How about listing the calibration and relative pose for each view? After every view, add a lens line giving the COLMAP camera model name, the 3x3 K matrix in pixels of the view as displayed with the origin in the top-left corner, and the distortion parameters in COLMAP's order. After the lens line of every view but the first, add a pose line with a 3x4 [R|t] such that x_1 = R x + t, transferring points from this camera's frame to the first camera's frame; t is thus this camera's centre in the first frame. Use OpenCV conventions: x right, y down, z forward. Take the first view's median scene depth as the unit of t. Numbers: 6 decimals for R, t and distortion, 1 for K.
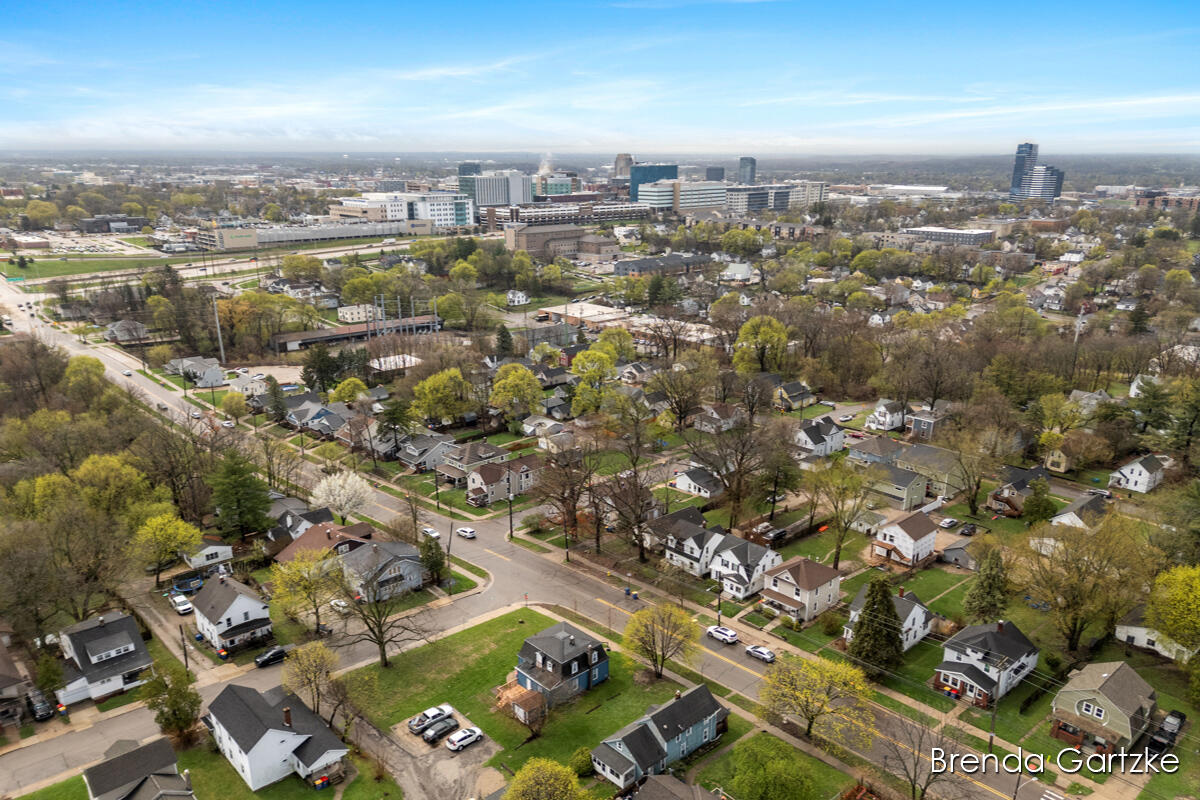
lens RADIAL K [[880.6, 0, 609.2], [0, 880.6, 445.7], [0, 0, 1]] dist [0.080775, -0.064247]
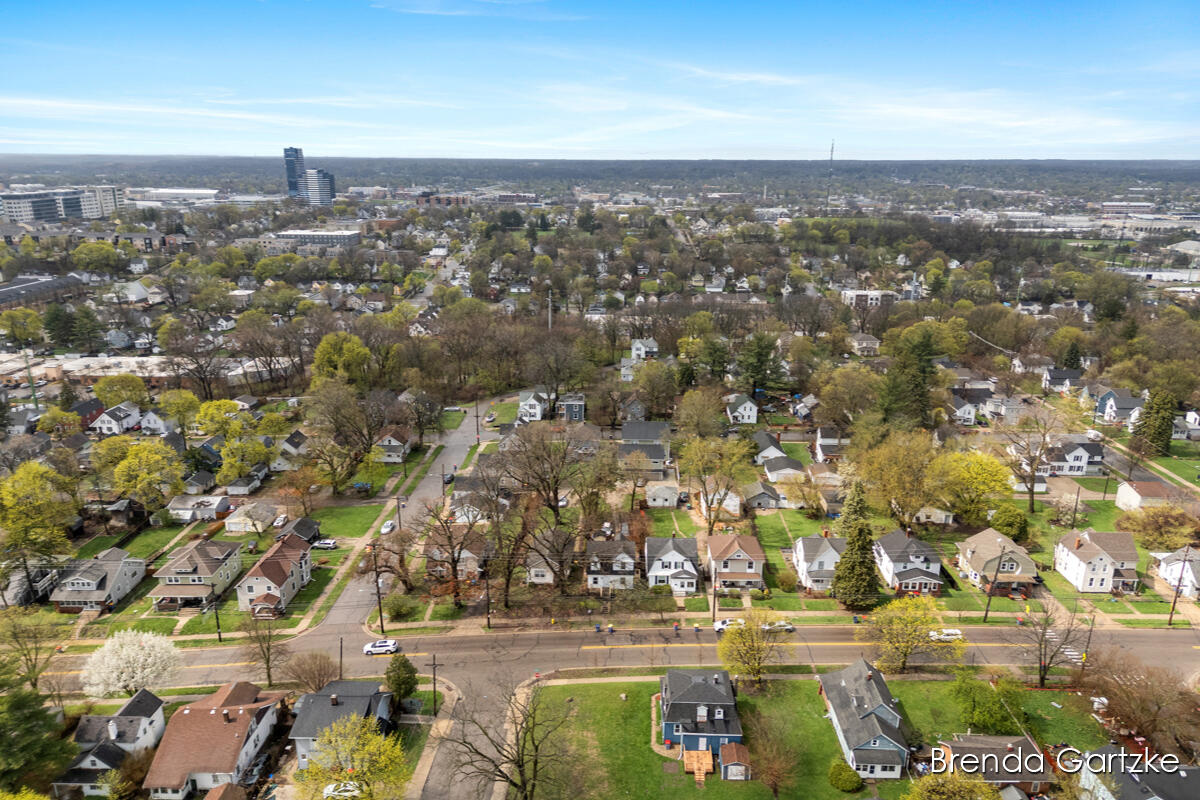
lens RADIAL K [[880.6, 0, 609.2], [0, 880.6, 445.7], [0, 0, 1]] dist [0.080775, -0.064247]
pose [[0.706153, -0.224821, 0.671419, -0.147538], [0.226542, 0.970145, 0.086586, -0.026399], [-0.670840, 0.090962, 0.736002, 0.078291]]
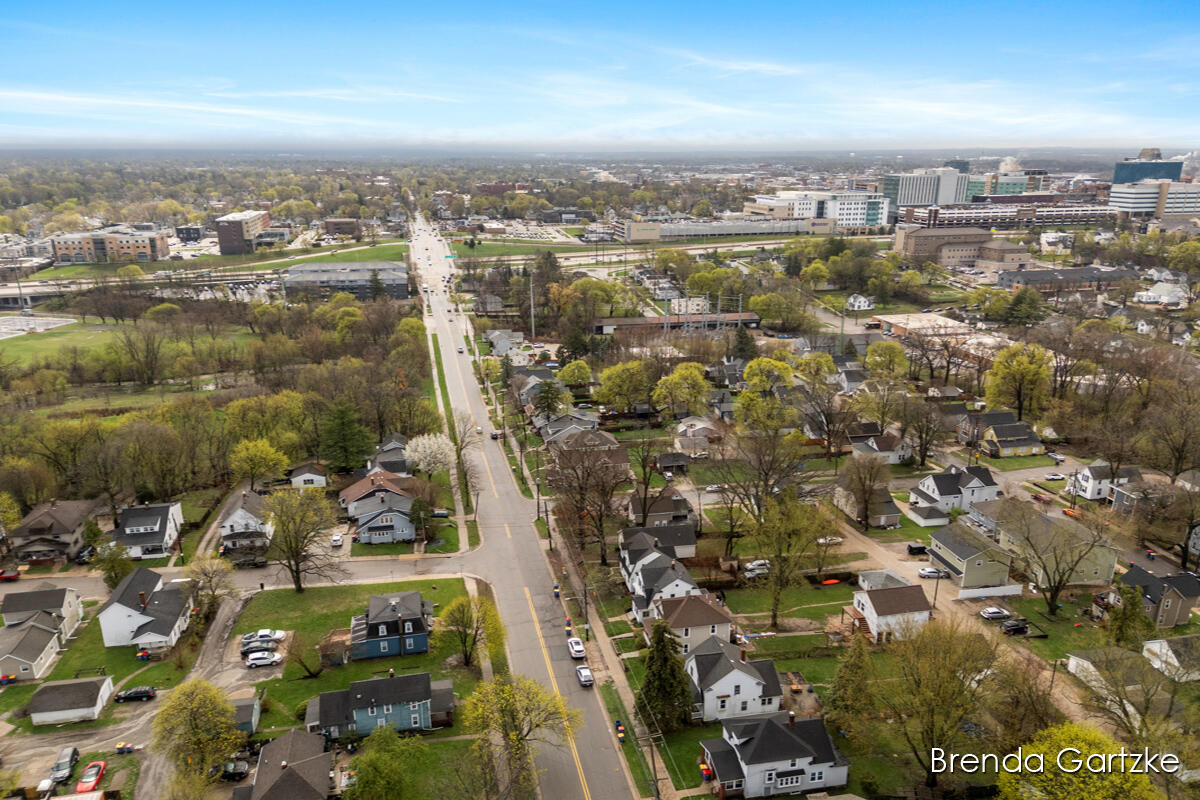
lens RADIAL K [[880.6, 0, 609.2], [0, 880.6, 445.7], [0, 0, 1]] dist [0.080775, -0.064247]
pose [[0.857957, 0.163021, -0.487170, 0.144131], [-0.161874, 0.985794, 0.044797, -0.013654], [0.487552, 0.040427, 0.872157, 0.037260]]
